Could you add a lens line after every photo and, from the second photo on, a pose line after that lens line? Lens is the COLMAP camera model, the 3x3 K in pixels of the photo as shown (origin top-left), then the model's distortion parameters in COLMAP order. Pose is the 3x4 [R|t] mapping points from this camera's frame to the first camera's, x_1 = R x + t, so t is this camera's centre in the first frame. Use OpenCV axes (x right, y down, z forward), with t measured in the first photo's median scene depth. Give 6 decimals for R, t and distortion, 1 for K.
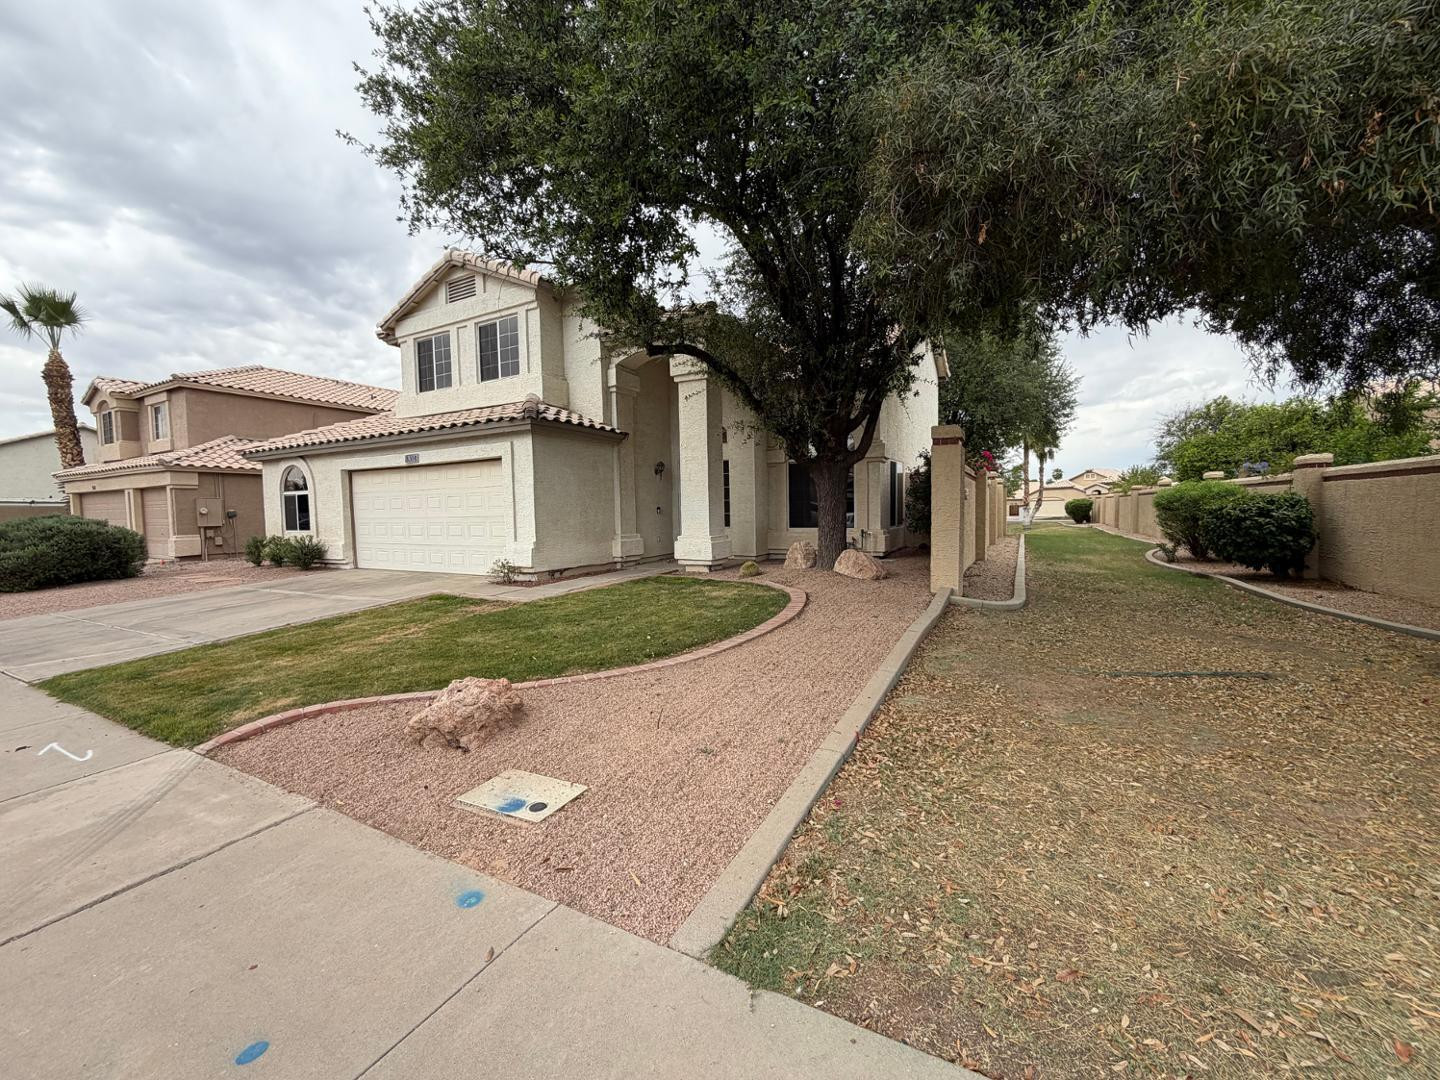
lens RADIAL K [[575.3, 0, 716.4], [0, 575.3, 543.4], [0, 0, 1]] dist [-0.000592, 0.000090]
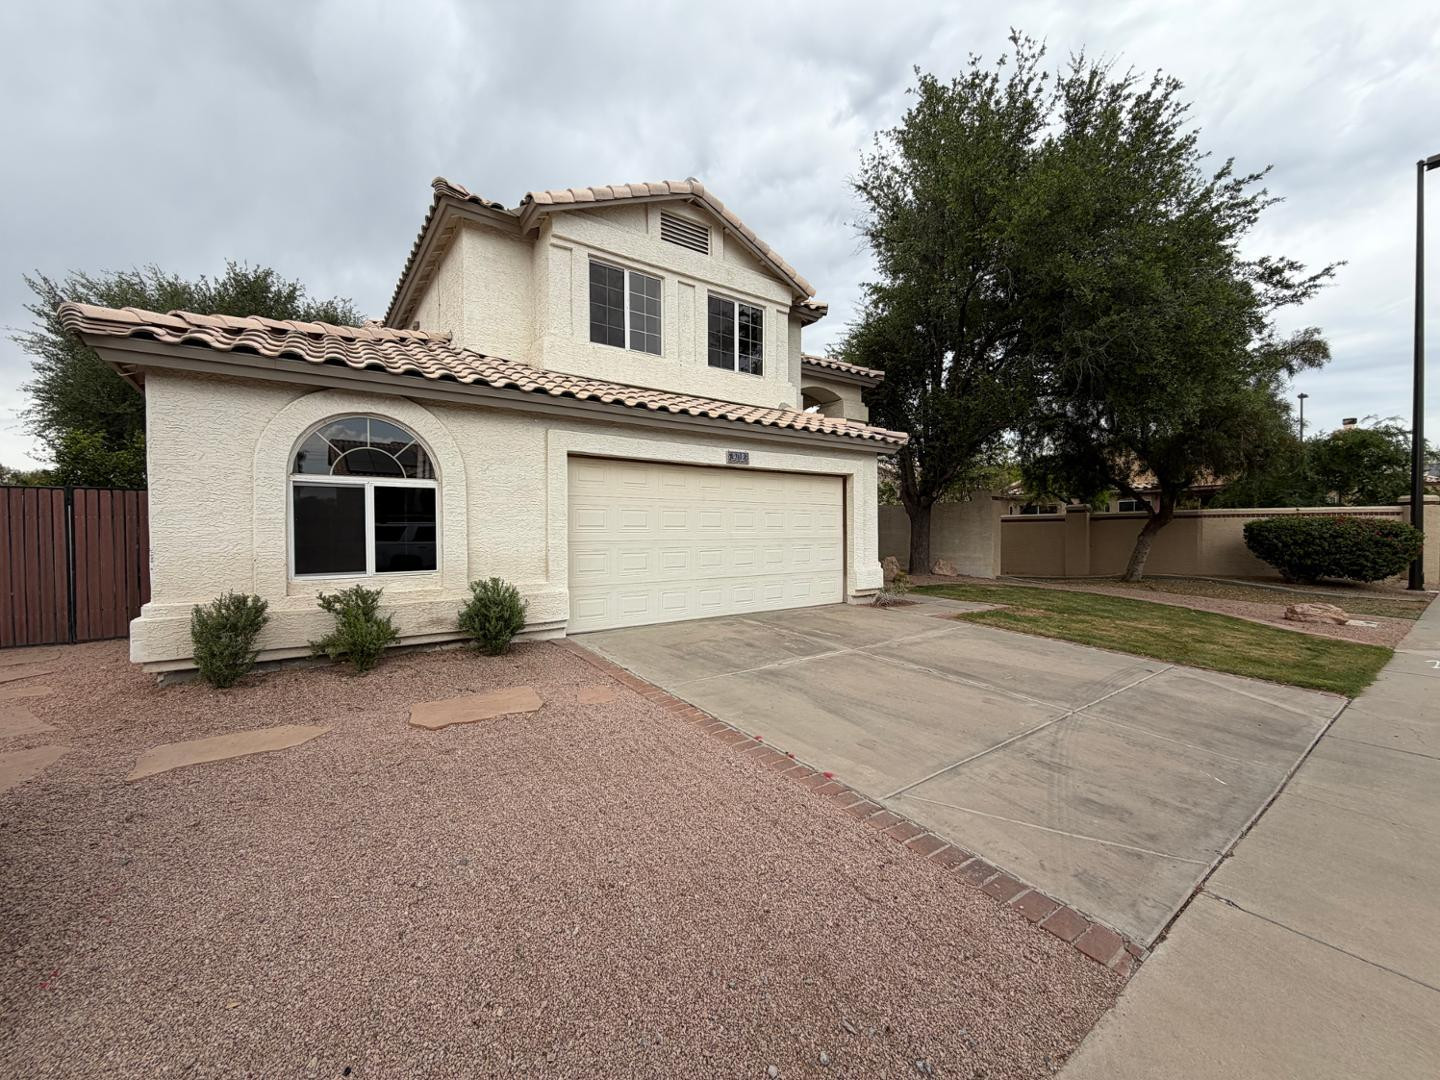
lens RADIAL K [[575.3, 0, 720.8], [0, 575.3, 536.6], [0, 0, 1]] dist [-0.000592, 0.000090]
pose [[0.416054, 0.001736, 0.909338, -1.087353], [0.045726, 0.998693, -0.022828, -0.030090], [-0.908190, 0.051078, 0.415431, 0.660189]]
